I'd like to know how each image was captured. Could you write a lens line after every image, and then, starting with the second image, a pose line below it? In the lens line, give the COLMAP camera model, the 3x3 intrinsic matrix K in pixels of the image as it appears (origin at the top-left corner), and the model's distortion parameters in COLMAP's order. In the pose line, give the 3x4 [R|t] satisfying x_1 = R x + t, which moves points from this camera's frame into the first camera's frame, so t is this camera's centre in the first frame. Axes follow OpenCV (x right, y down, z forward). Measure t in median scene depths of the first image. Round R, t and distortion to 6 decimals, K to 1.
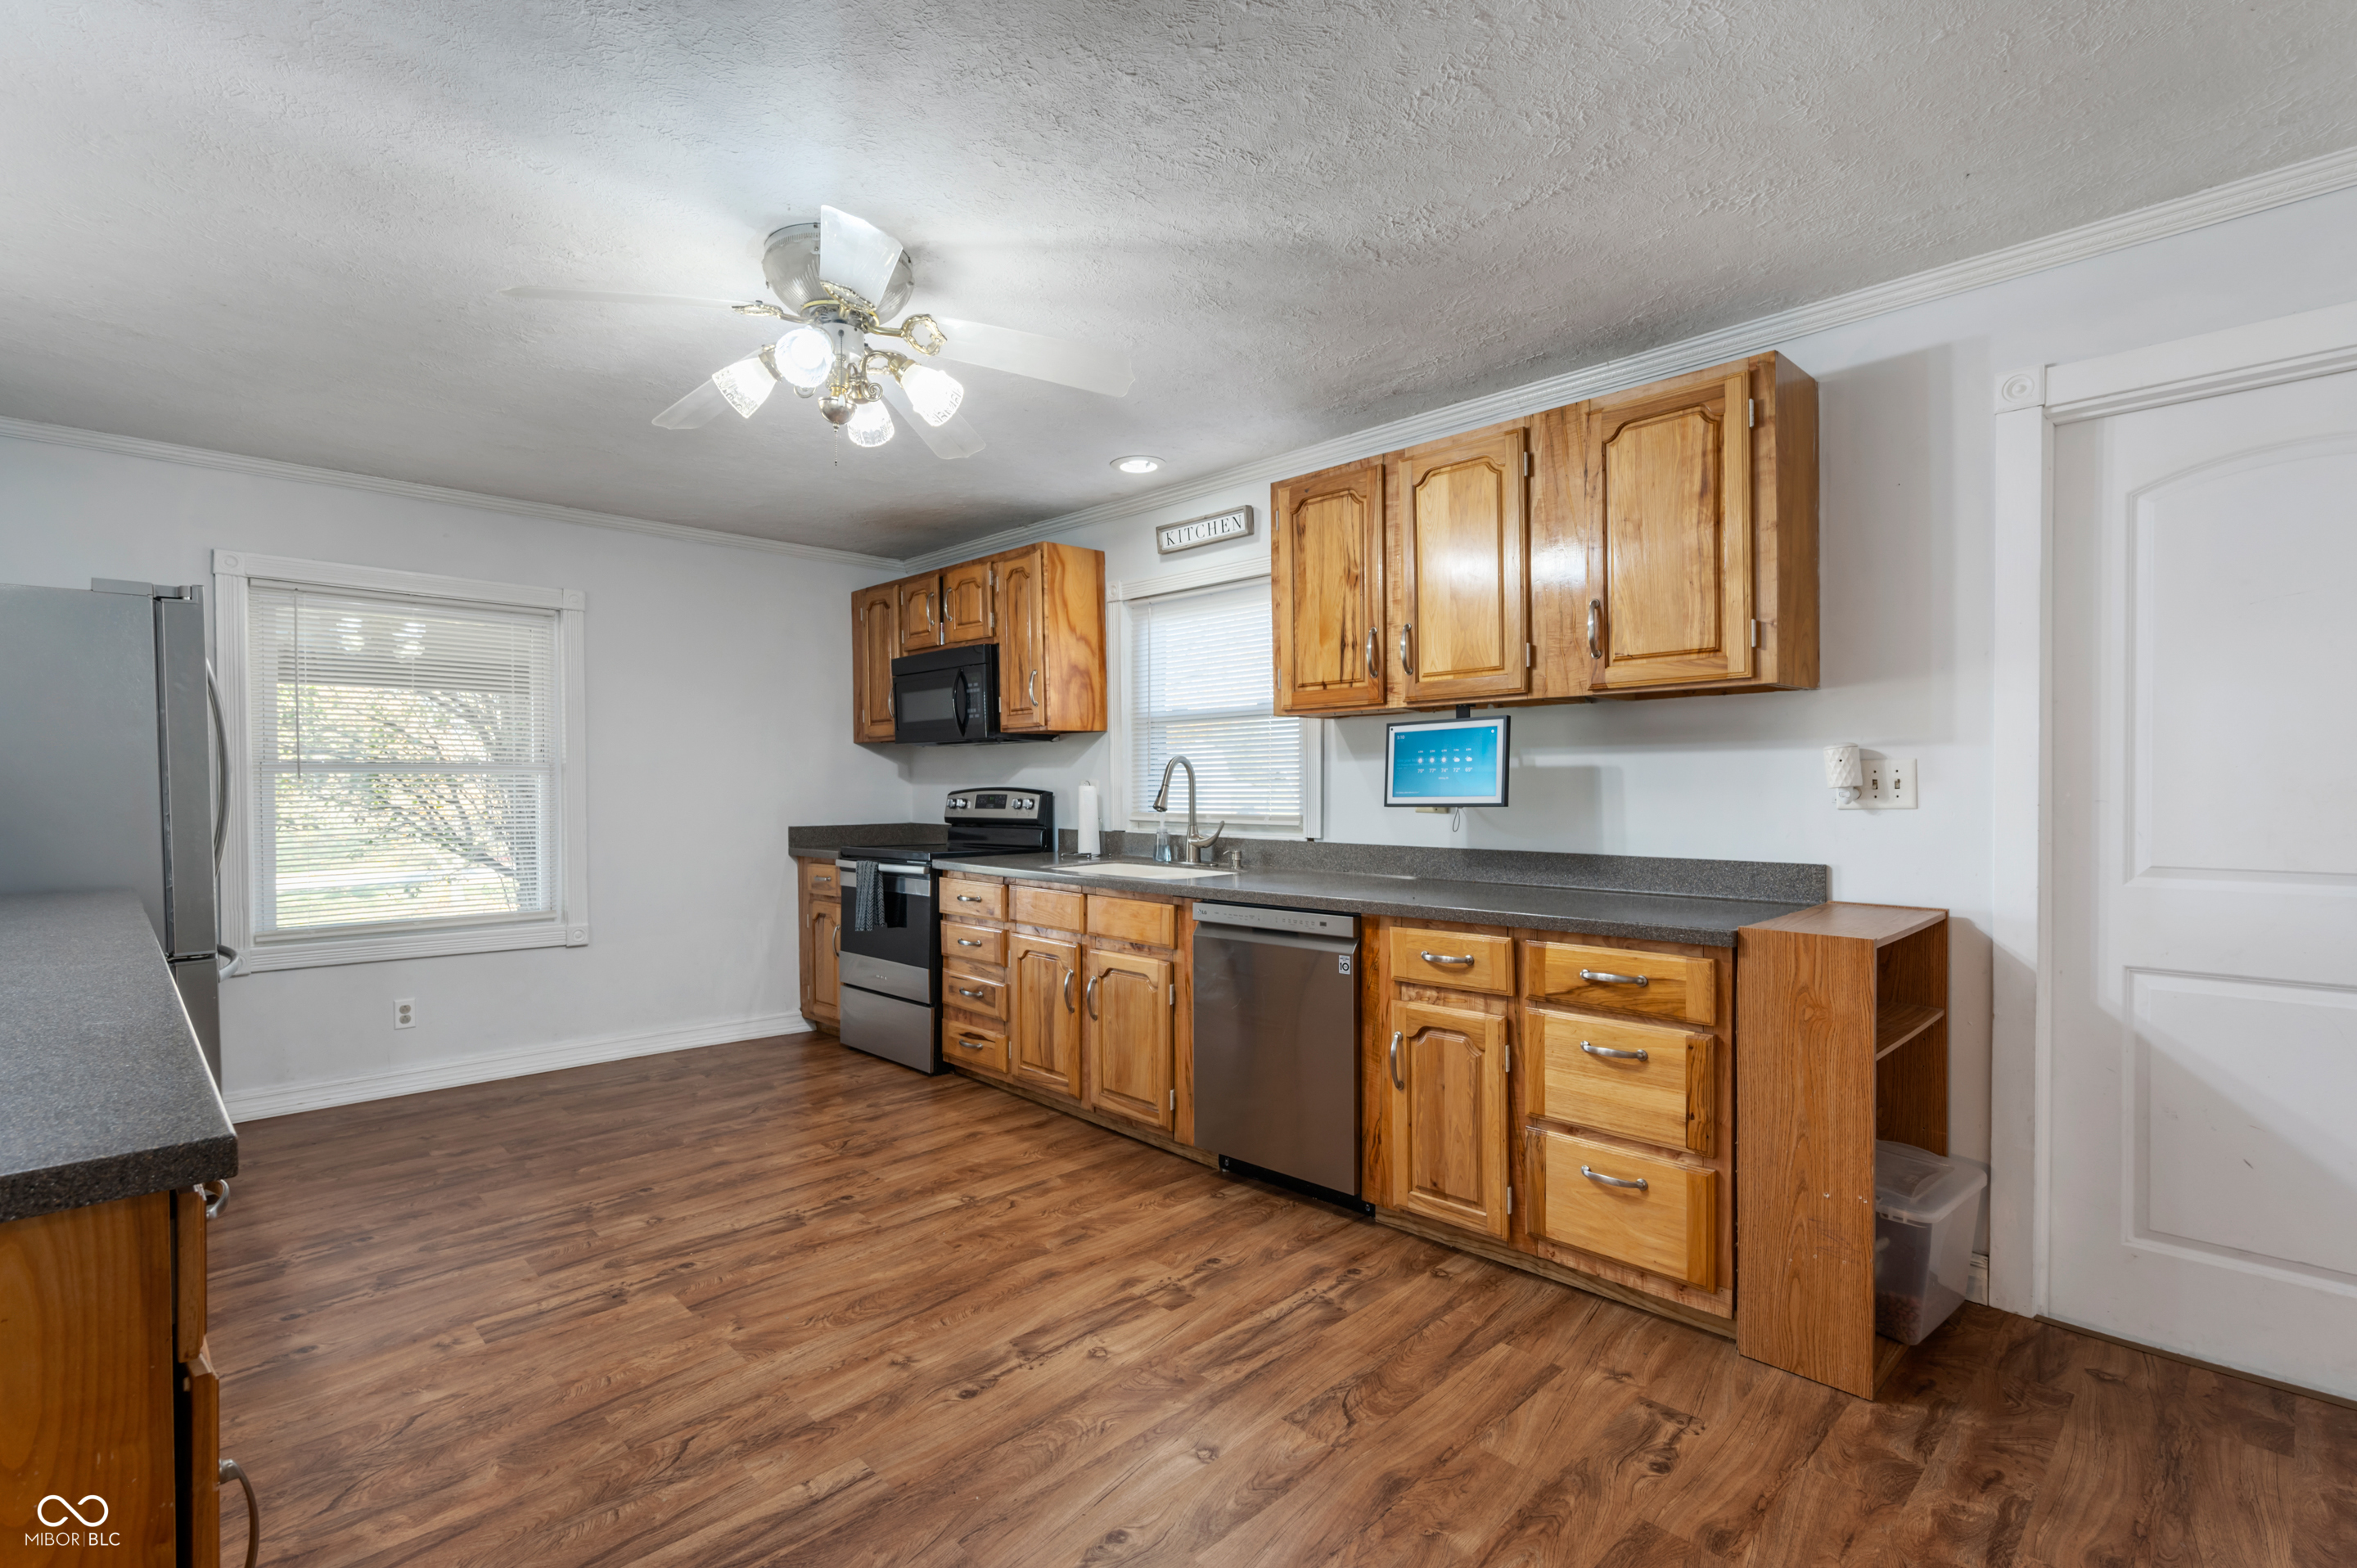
lens RADIAL K [[1088.0, 0, 1187.4], [0, 1088.0, 786.7], [0, 0, 1]] dist [-0.001814, -0.000098]
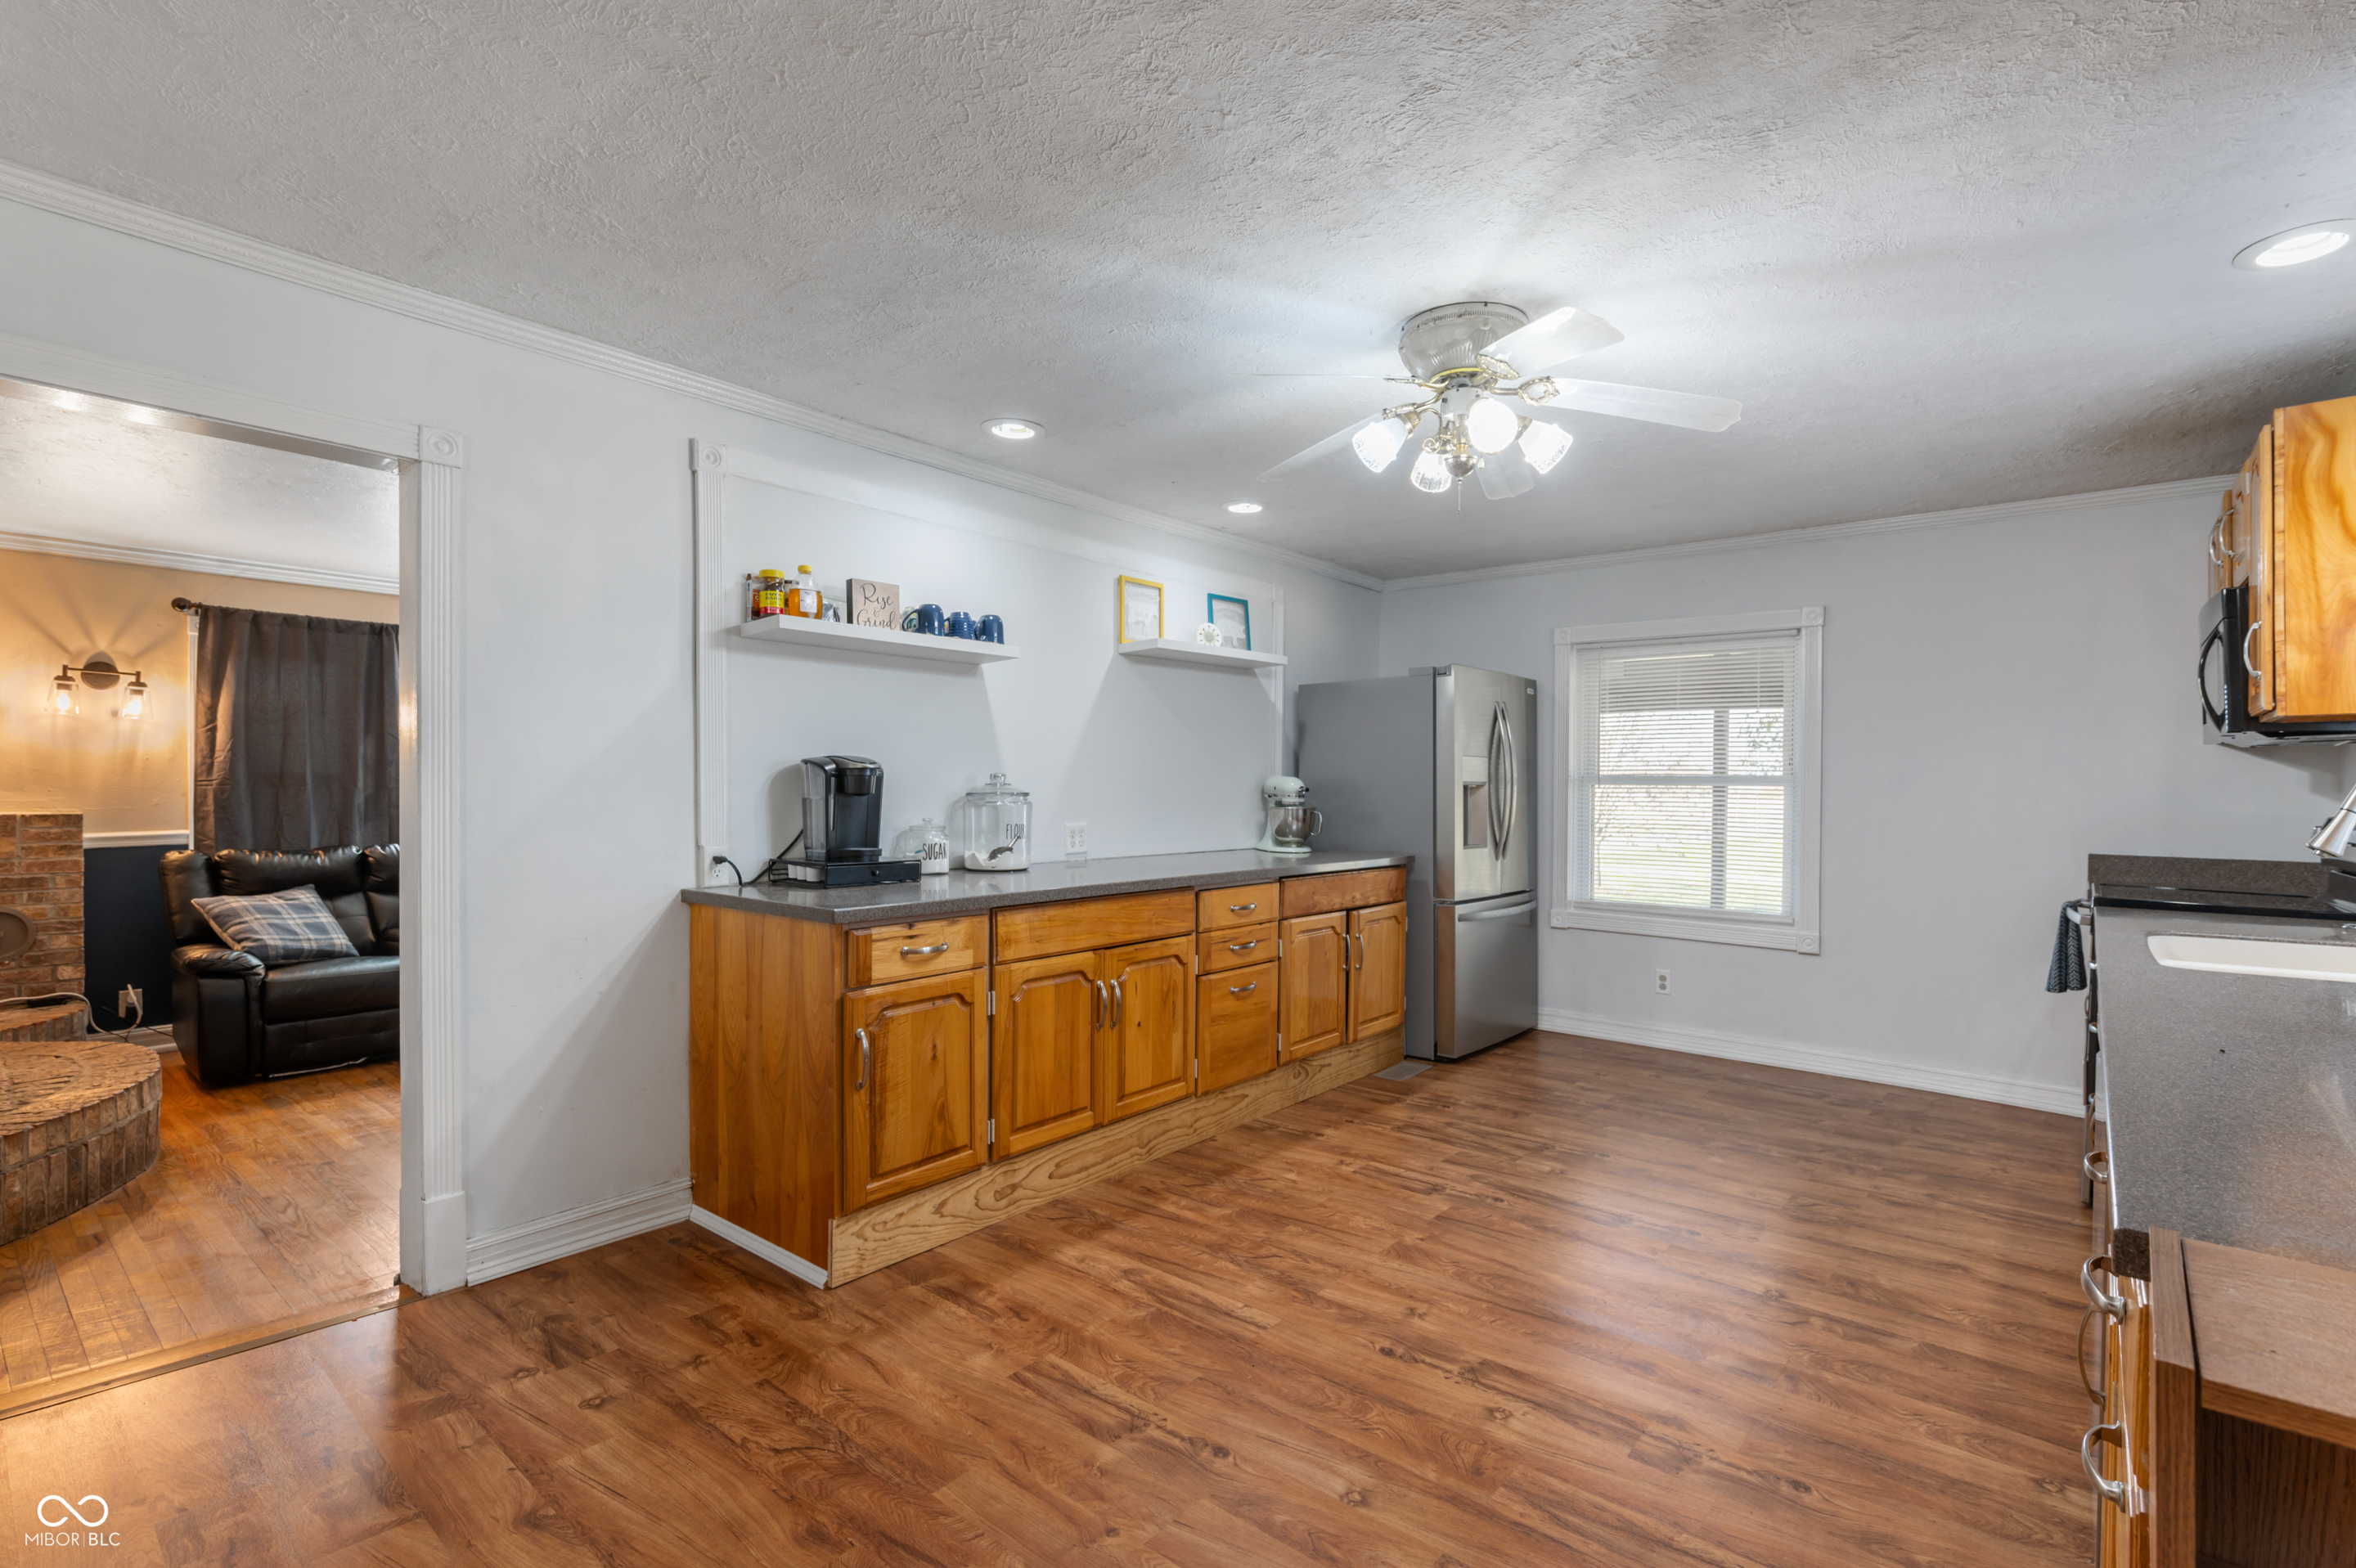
lens RADIAL K [[1087.4, 0, 1186.9], [0, 1087.4, 785.1], [0, 0, 1]] dist [-0.001814, -0.000098]
pose [[0.092317, 0.002100, -0.995727, 0.692294], [-0.013669, 0.999906, 0.000841, -0.008895], [0.995636, 0.013533, 0.092338, 0.548226]]
